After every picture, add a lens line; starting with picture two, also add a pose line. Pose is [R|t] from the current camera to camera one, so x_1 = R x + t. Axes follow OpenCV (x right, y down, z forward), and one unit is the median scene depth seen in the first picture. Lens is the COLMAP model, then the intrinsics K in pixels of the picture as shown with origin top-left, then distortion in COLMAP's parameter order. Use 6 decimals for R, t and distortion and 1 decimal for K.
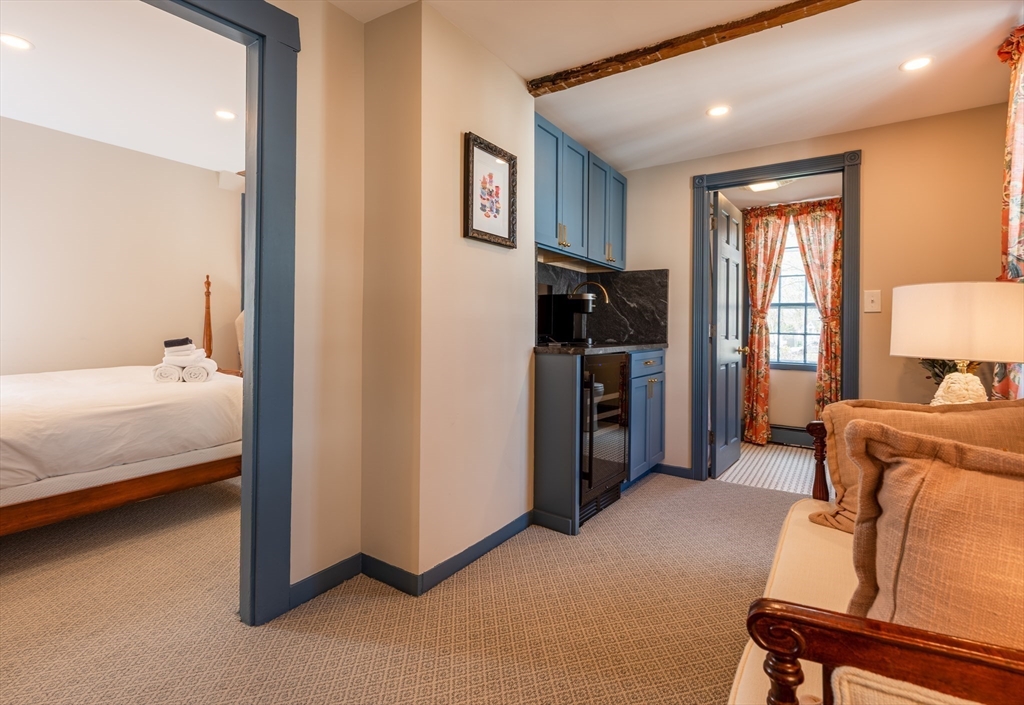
lens RADIAL K [[490.0, 0, 510.1], [0, 490.0, 324.3], [0, 0, 1]] dist [0.003271, -0.000133]
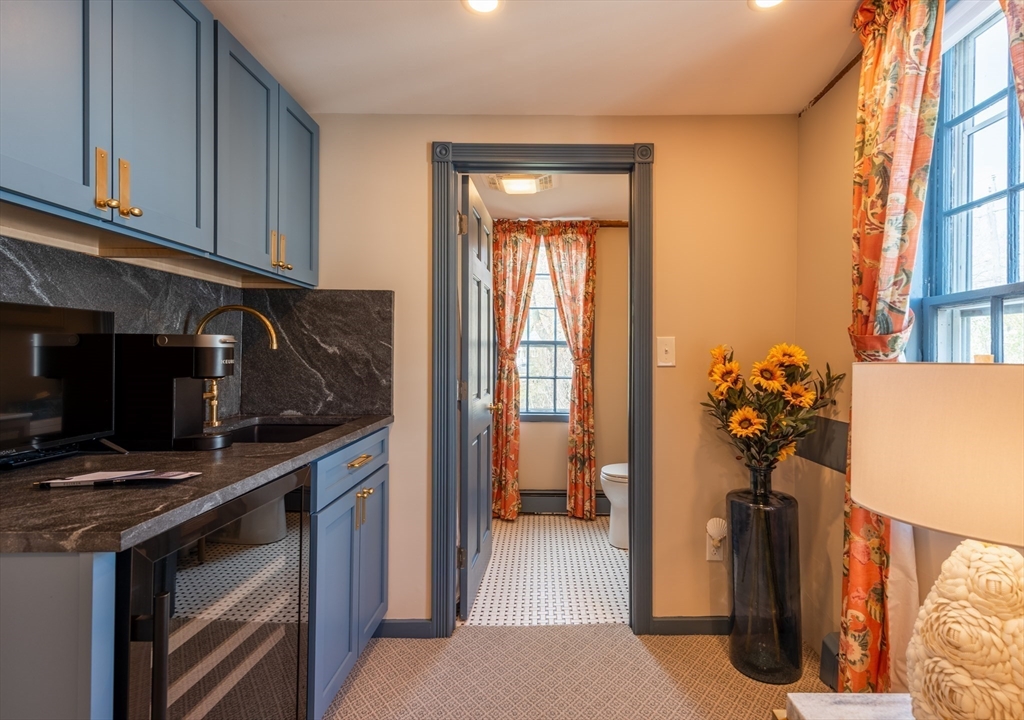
lens RADIAL K [[493.1, 0, 541.6], [0, 493.1, 353.9], [0, 0, 1]] dist [0.003334, 0.000138]
pose [[0.826054, -0.009460, 0.563511, 0.109050], [0.000695, 0.999875, 0.015767, -0.036894], [-0.563590, -0.012633, 0.825958, 0.328663]]
